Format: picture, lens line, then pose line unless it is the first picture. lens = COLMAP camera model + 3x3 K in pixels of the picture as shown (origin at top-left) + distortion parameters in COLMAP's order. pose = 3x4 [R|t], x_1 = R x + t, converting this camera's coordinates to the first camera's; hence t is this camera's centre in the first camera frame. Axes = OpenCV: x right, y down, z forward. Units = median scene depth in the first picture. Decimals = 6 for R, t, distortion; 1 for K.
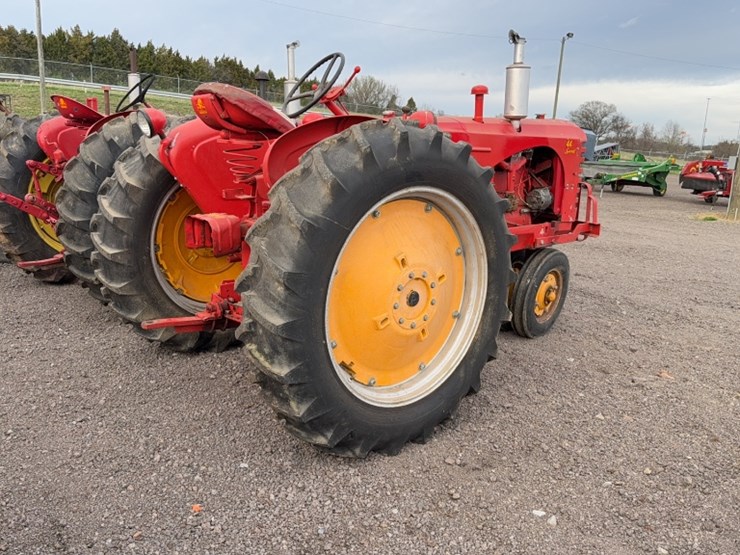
lens RADIAL K [[662.1, 0, 368.4], [0, 662.1, 278.2], [0, 0, 1]] dist [0.110334, -0.191102]
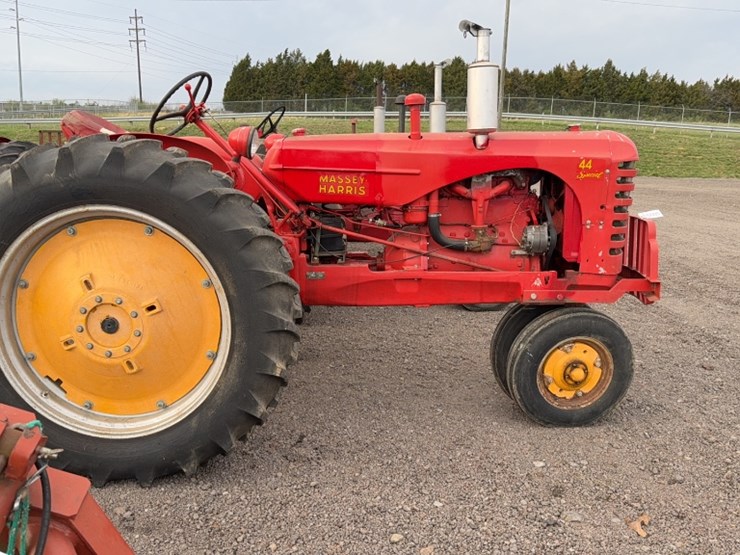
lens RADIAL K [[662.1, 0, 367.5], [0, 662.1, 280.9], [0, 0, 1]] dist [0.110334, -0.191102]
pose [[0.767685, 0.104486, -0.632251, 0.542755], [-0.128559, 0.991671, 0.007787, -0.049368], [0.627799, 0.075303, 0.774724, 0.286586]]
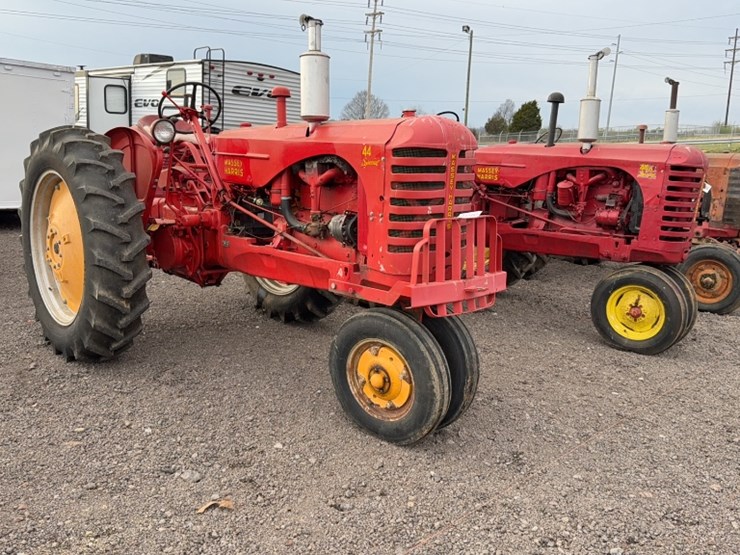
lens RADIAL K [[662.1, 0, 375.5], [0, 662.1, 278.3], [0, 0, 1]] dist [0.110334, -0.191102]
pose [[0.064632, 0.145347, -0.987267, 0.904734], [-0.248604, 0.960489, 0.125130, -0.151838], [0.966447, 0.237351, 0.098212, 0.901006]]
